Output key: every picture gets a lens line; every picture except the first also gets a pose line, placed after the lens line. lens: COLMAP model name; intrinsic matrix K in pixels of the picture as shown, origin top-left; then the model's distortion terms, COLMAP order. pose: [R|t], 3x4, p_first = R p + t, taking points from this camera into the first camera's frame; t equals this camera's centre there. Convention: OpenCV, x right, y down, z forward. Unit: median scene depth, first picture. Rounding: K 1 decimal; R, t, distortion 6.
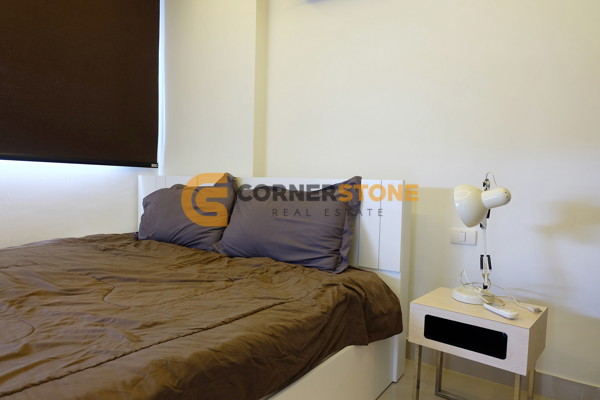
lens RADIAL K [[411.6, 0, 302.8], [0, 411.6, 192.9], [0, 0, 1]] dist [-0.074687, 0.073444]
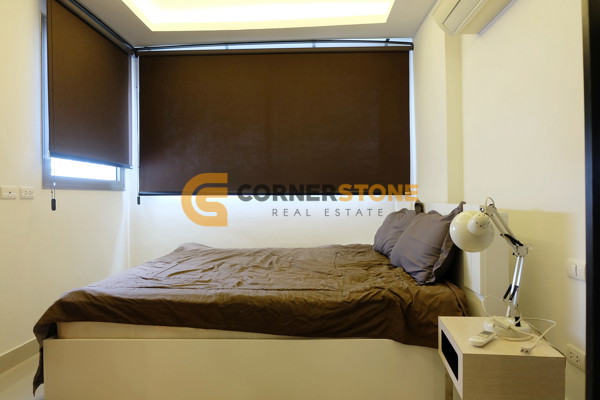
lens RADIAL K [[426.8, 0, 300.0], [0, 426.8, 200.0], [0, 0, 1]] dist [0.000429, 0.000204]
pose [[0.537000, -0.023563, -0.843253, 0.875545], [-0.002410, 0.999563, -0.029466, -0.009753], [0.843579, 0.017856, 0.536708, 0.049943]]
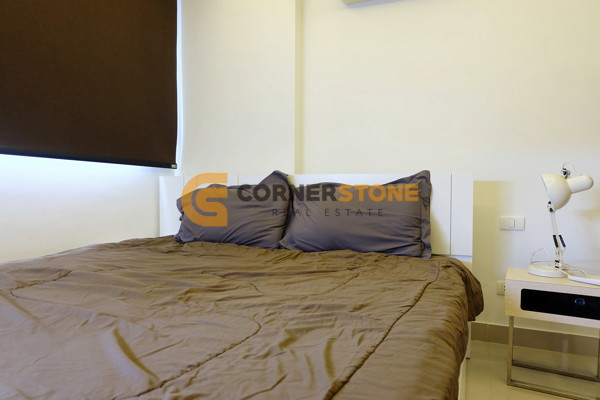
lens RADIAL K [[411.6, 0, 302.8], [0, 411.6, 192.9], [0, 0, 1]] dist [-0.074687, 0.073444]
pose [[0.981638, -0.020703, 0.189625, -0.405624], [0.024268, 0.999569, -0.016499, 0.030269], [-0.189201, 0.020798, 0.981718, 0.009400]]
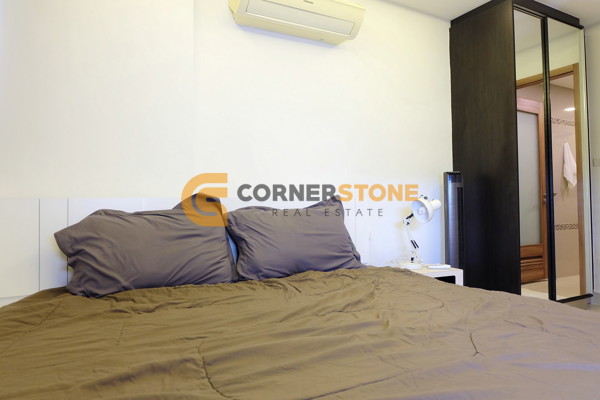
lens RADIAL K [[411.6, 0, 302.8], [0, 411.6, 192.9], [0, 0, 1]] dist [-0.074687, 0.073444]
pose [[0.445538, -0.010621, 0.895200, -1.103757], [0.036672, 0.999307, -0.006396, -0.042620], [-0.894511, 0.035679, 0.445619, 0.551942]]
